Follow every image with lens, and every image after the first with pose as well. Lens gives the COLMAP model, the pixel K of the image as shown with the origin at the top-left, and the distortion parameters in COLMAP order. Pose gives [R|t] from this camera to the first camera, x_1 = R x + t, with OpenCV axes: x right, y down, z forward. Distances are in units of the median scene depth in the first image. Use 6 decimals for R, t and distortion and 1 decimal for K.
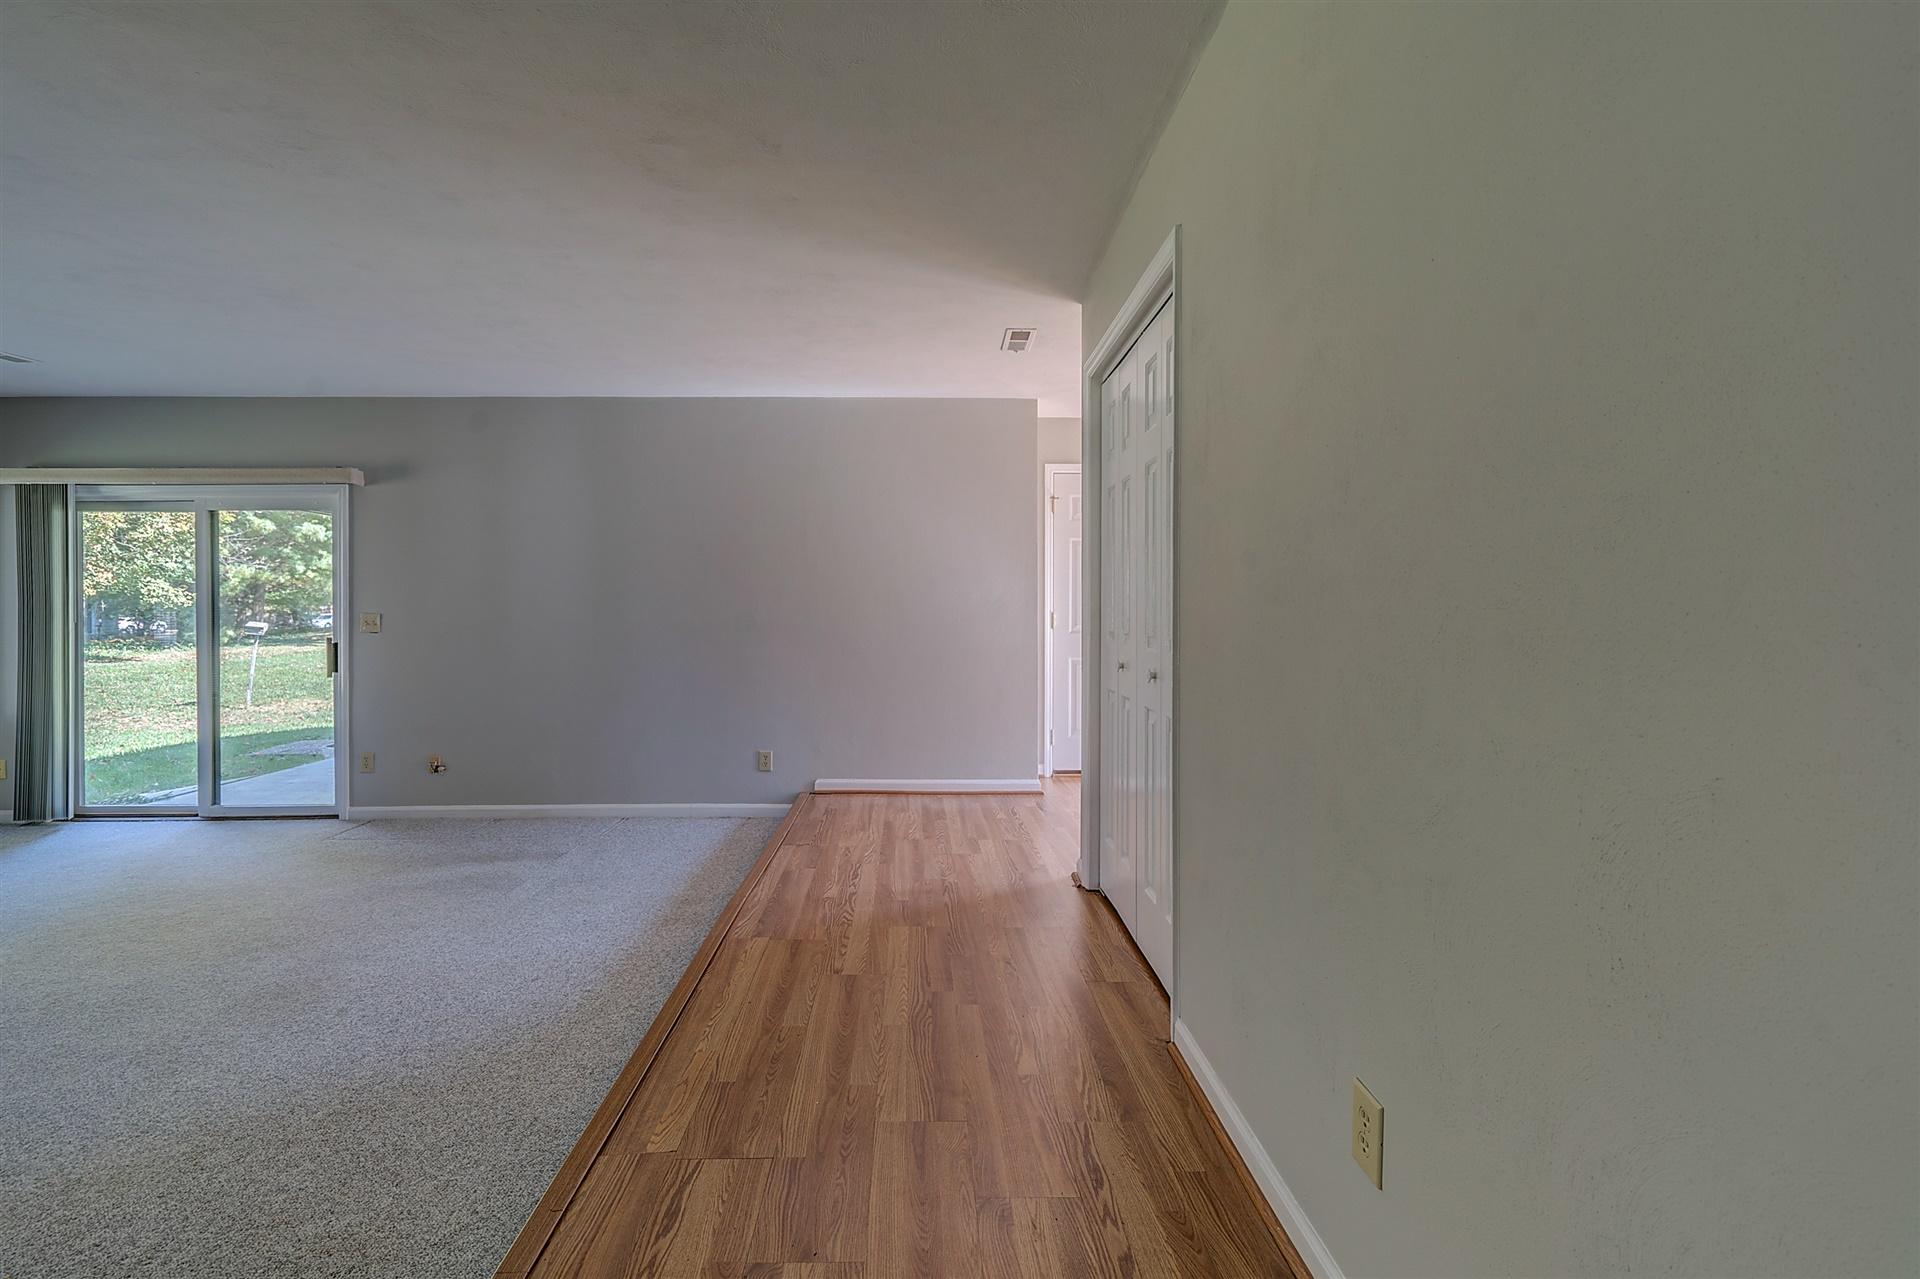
lens RADIAL K [[885.1, 0, 942.5], [0, 885.1, 613.5], [0, 0, 1]] dist [-0.001983, 0.000248]
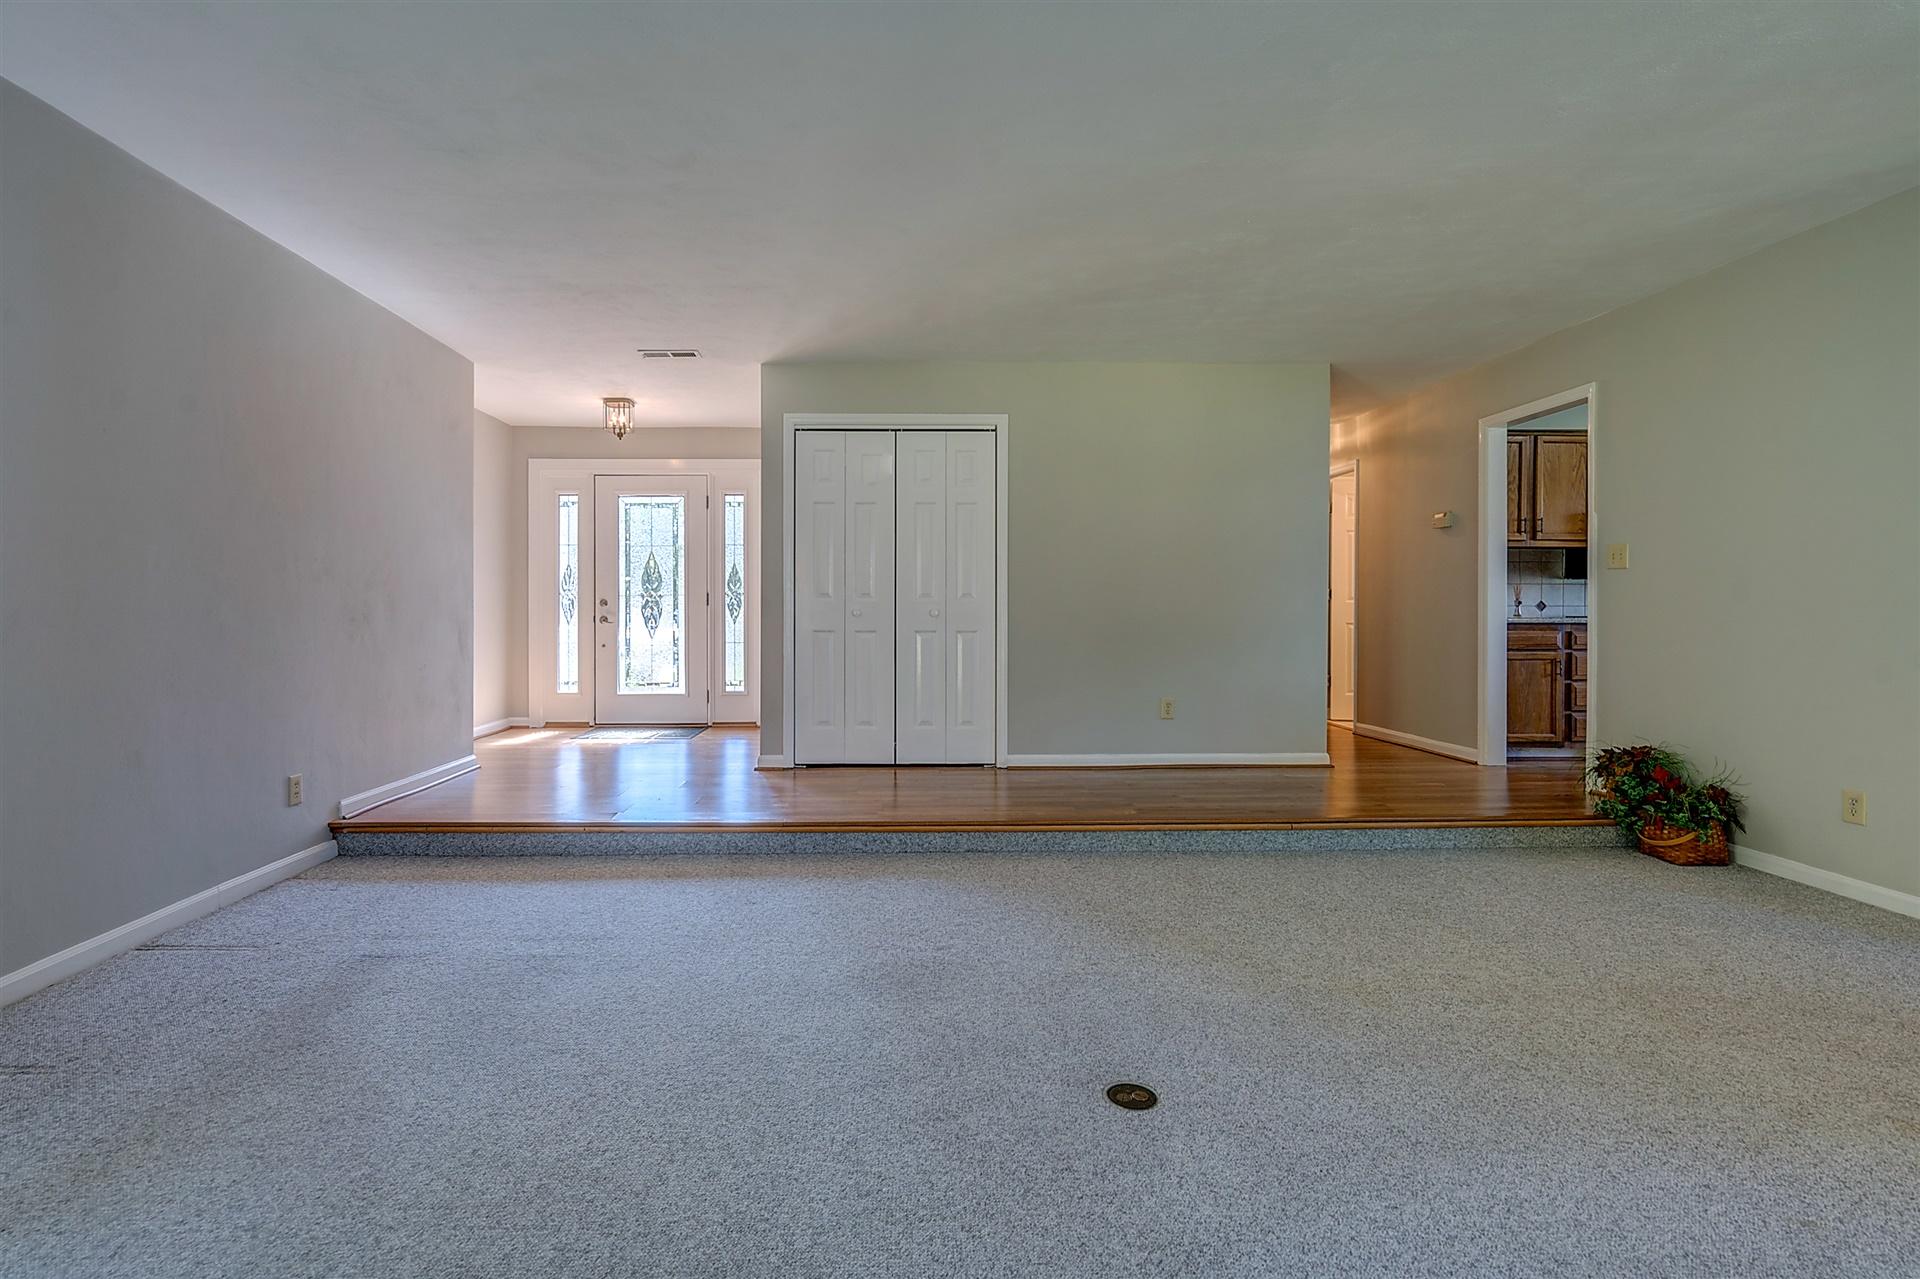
lens RADIAL K [[906.7, 0, 898.4], [0, 906.7, 607.7], [0, 0, 1]] dist [-0.000244, 0.000434]
pose [[0.002225, -0.000536, 0.999997, -1.178585], [0.002997, 0.999995, 0.000530, 0.038999], [-0.999993, 0.002996, 0.002226, 0.715947]]
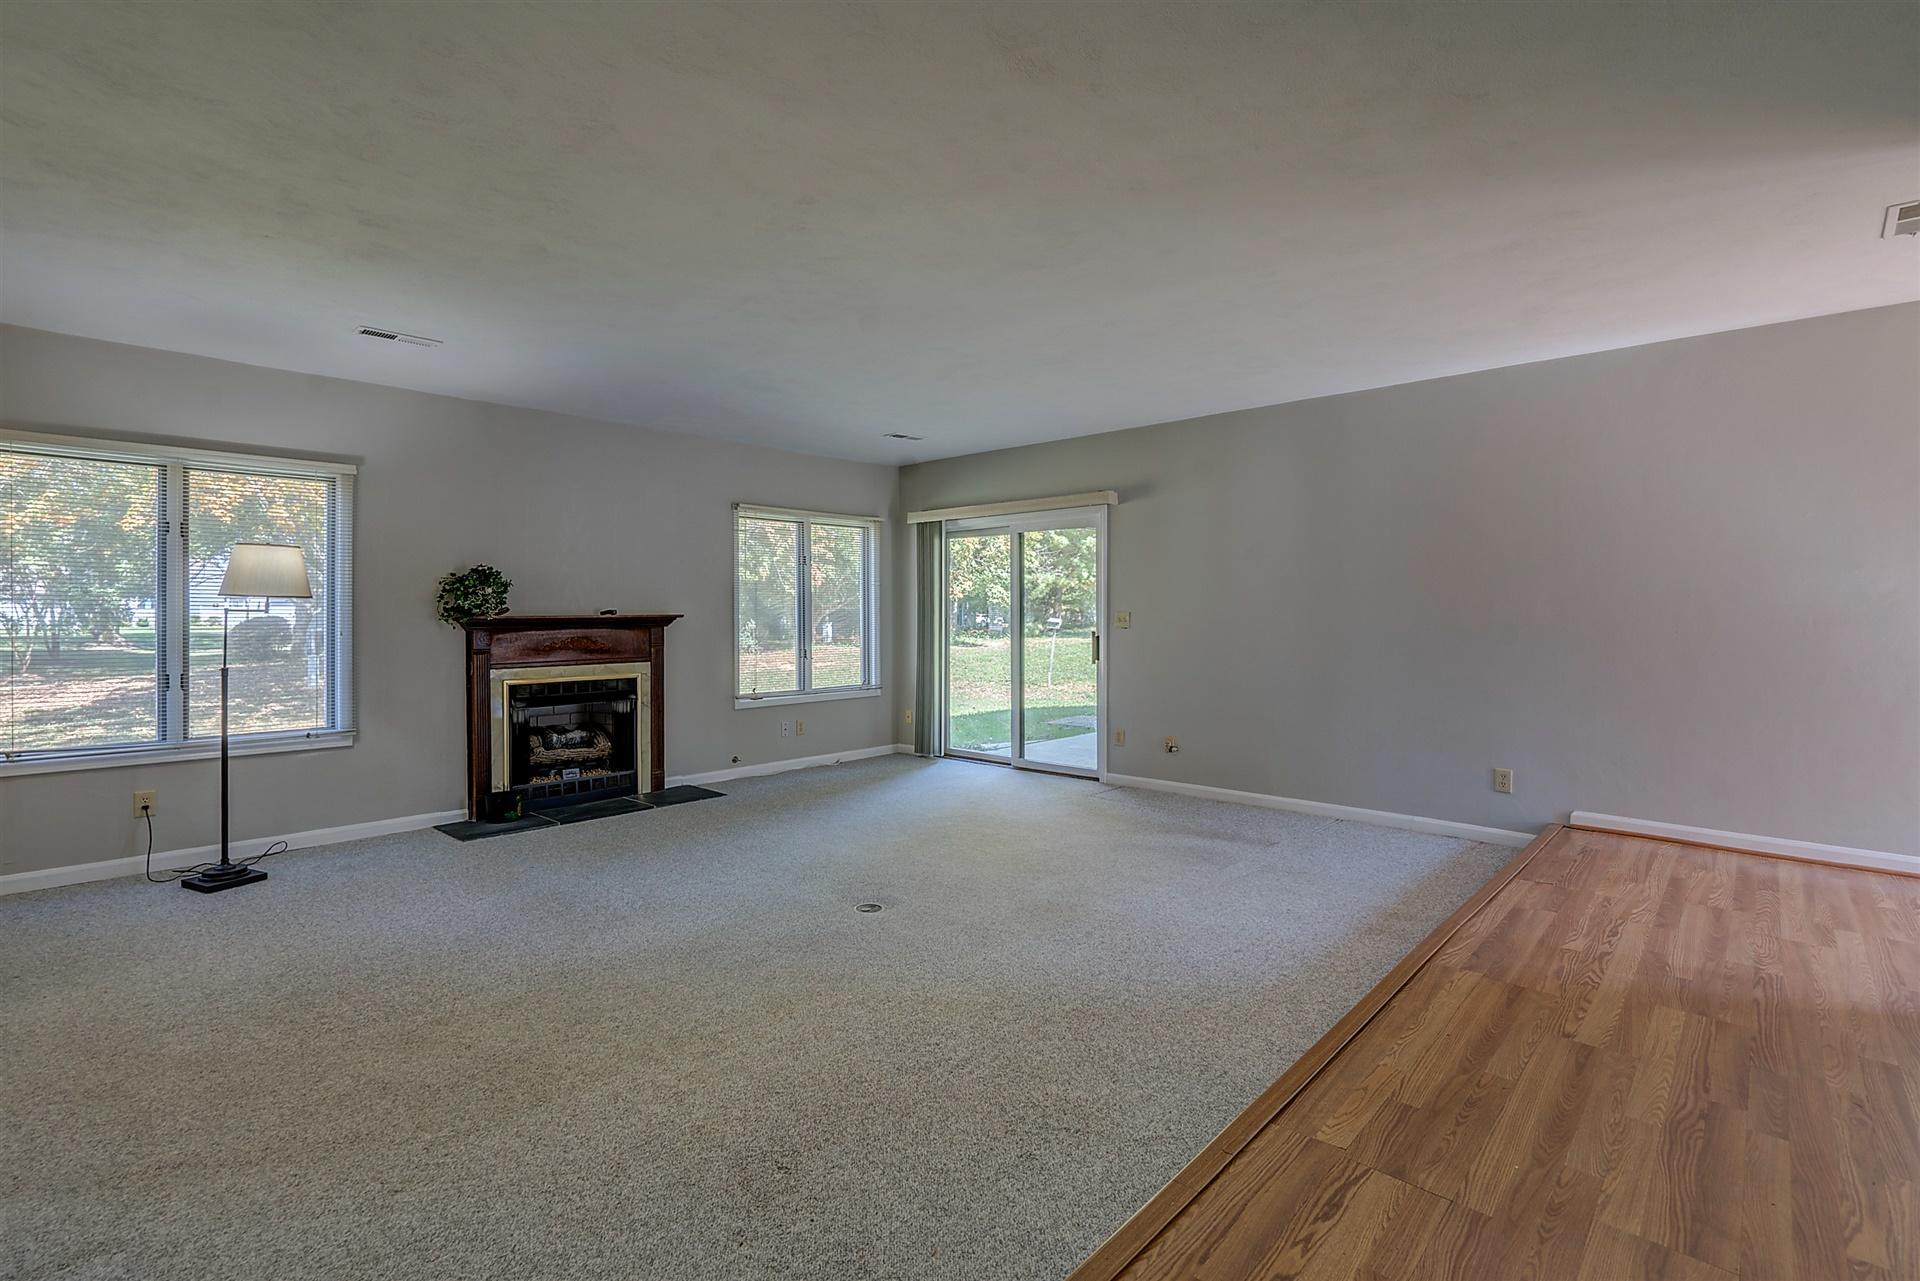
lens RADIAL K [[890.6, 0, 952.6], [0, 890.6, 616.6], [0, 0, 1]] dist [-0.002003, 0.000953]
pose [[0.712448, 0.004969, -0.701707, 0.038379], [-0.001315, 0.999983, 0.005746, -0.000221], [0.701724, -0.003171, 0.712442, -0.012457]]
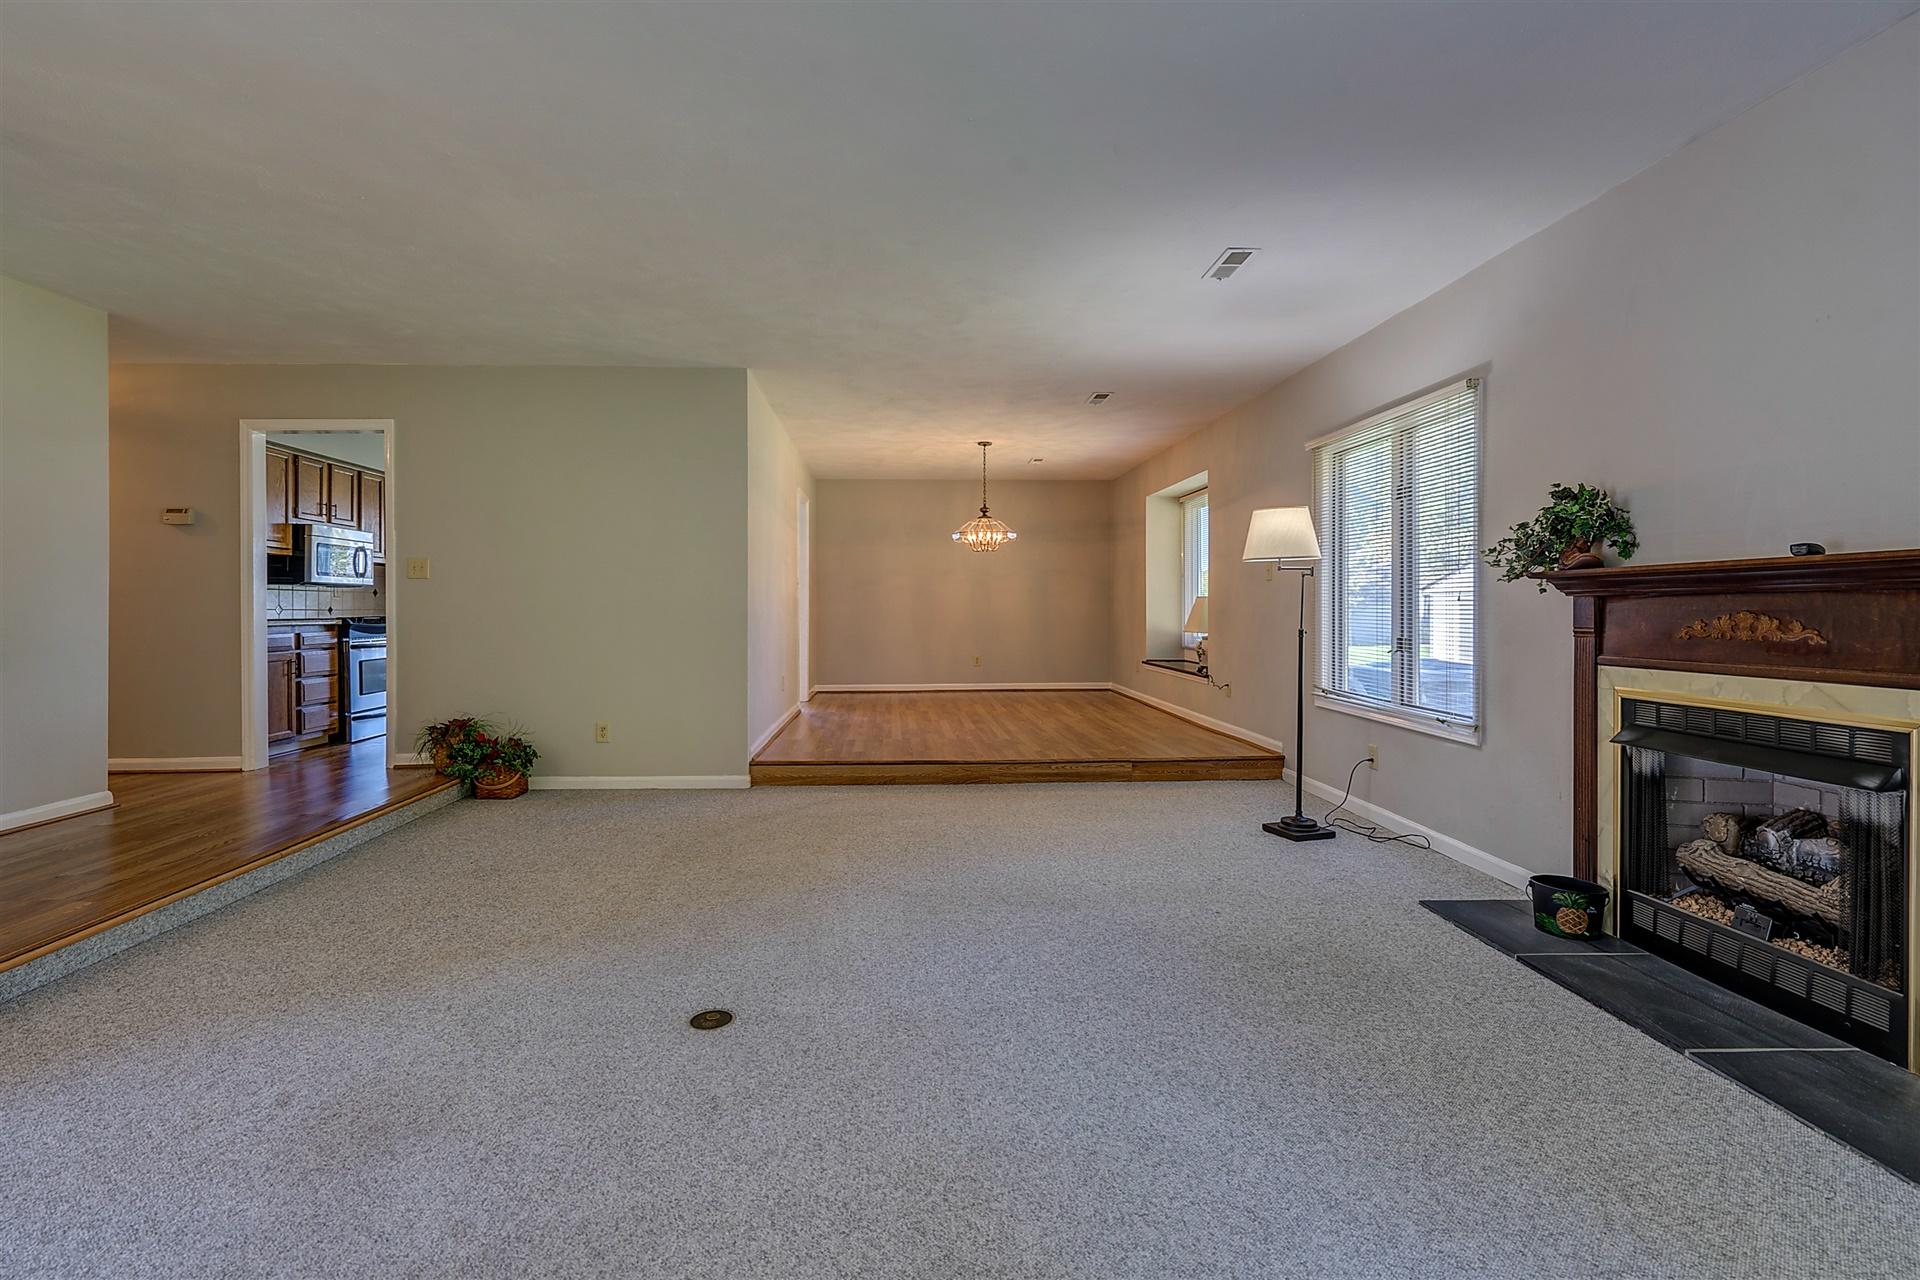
lens RADIAL K [[885.1, 0, 942.5], [0, 885.1, 614.0], [0, 0, 1]] dist [-0.001983, 0.000248]
pose [[-0.999556, 0.002546, -0.029693, -0.812716], [0.002249, 0.999947, 0.010006, 0.035659], [0.029717, 0.009934, -0.999509, 1.177328]]
